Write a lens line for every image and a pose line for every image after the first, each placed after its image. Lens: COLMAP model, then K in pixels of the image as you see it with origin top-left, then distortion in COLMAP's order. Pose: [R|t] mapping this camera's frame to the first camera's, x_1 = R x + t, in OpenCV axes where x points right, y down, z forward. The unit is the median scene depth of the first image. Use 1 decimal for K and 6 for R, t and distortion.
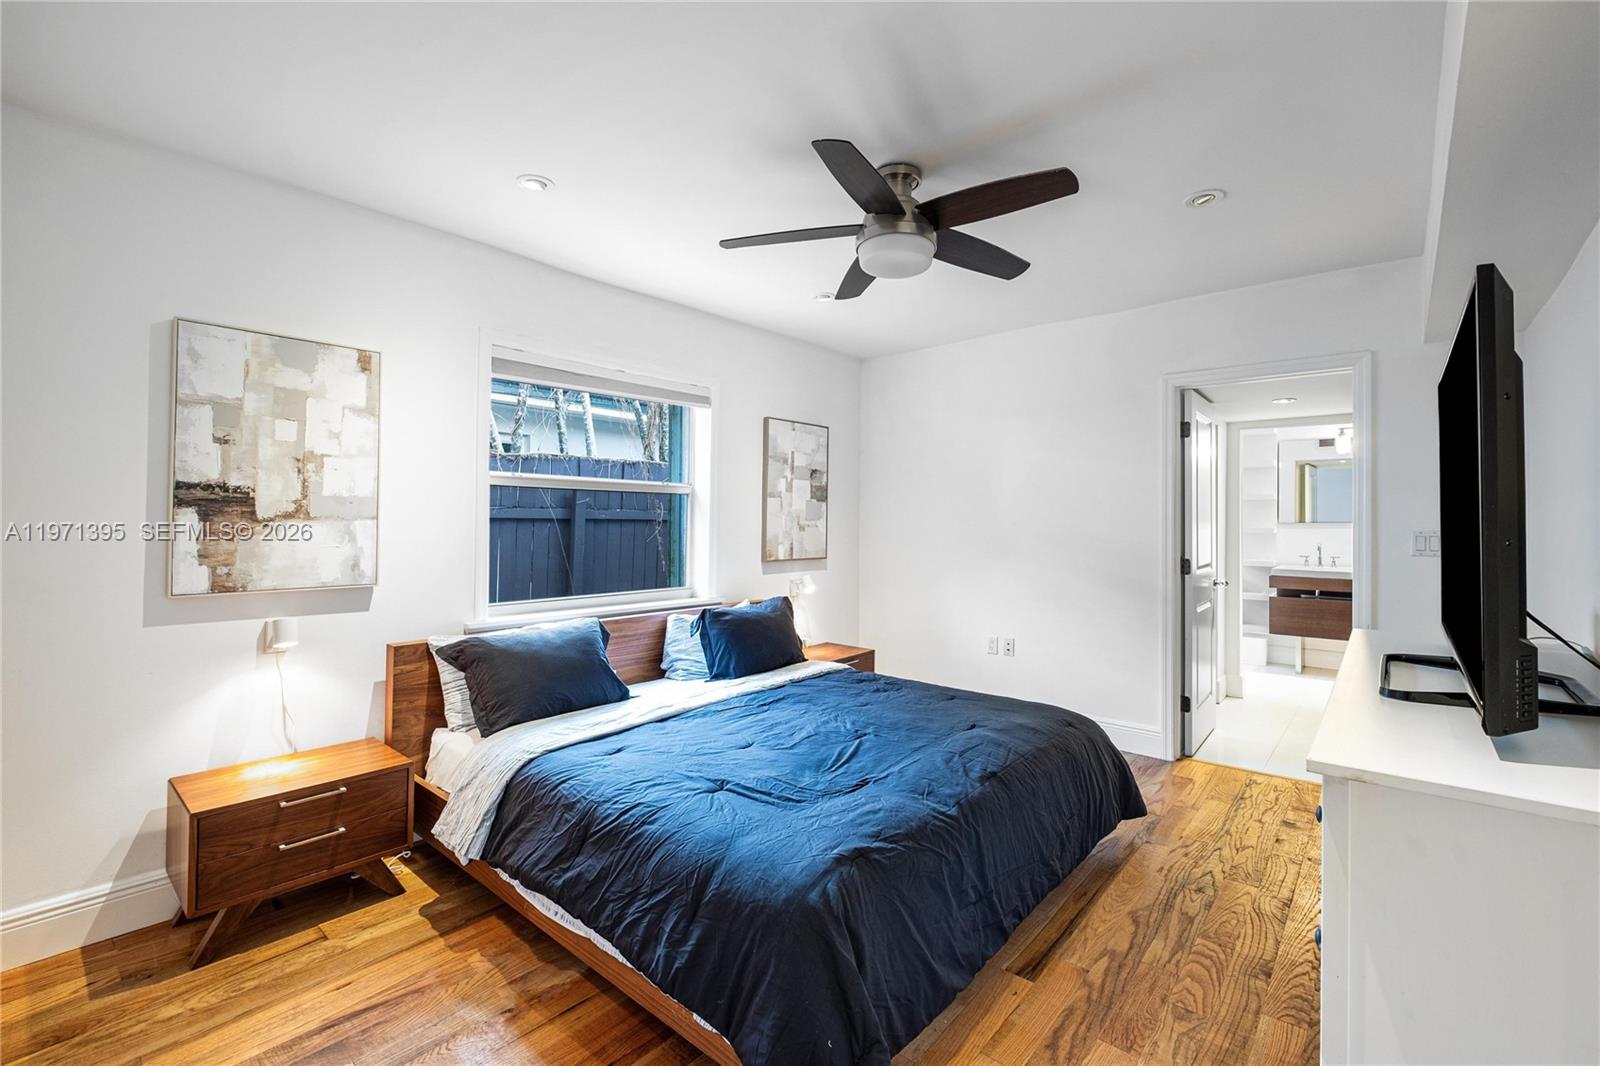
lens RADIAL K [[700.8, 0, 807.4], [0, 700.8, 515.1], [0, 0, 1]] dist [0.010704, -0.007742]
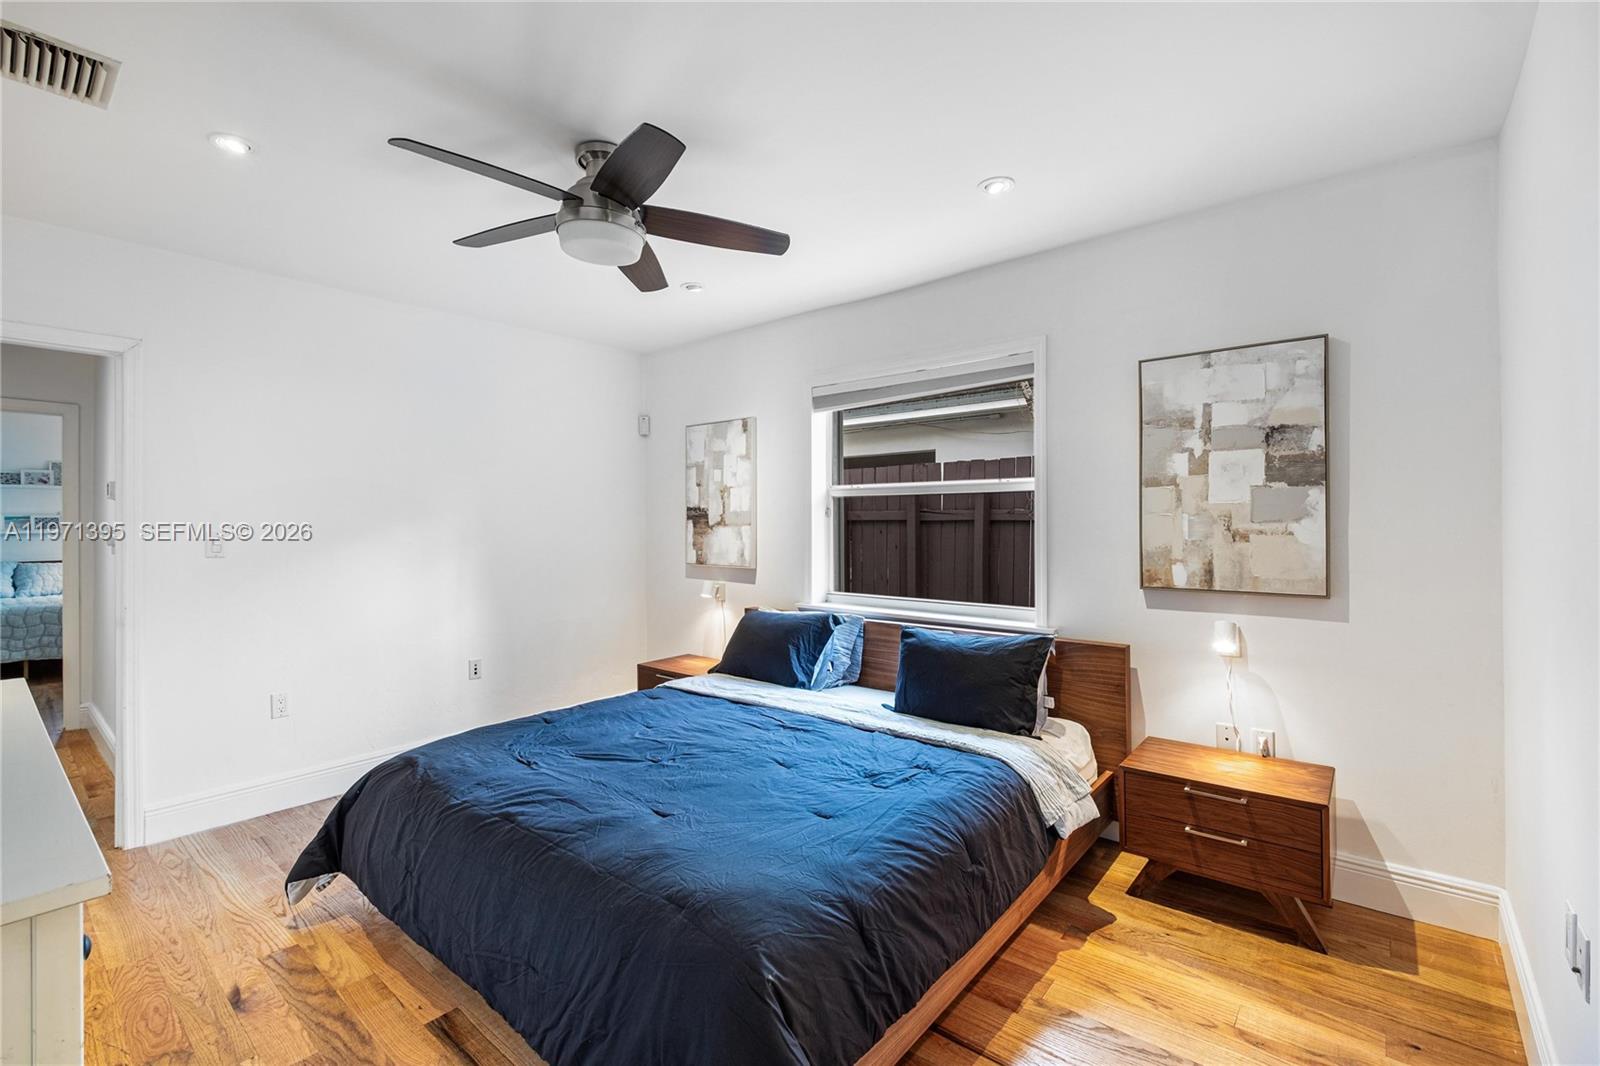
lens RADIAL K [[700.8, 0, 807.4], [0, 700.8, 515.1], [0, 0, 1]] dist [0.010704, -0.007742]
pose [[0.007083, -0.015149, -0.999860, 0.953845], [0.015163, 0.999772, -0.015040, 0.008598], [0.999860, -0.015054, 0.007311, 1.137466]]
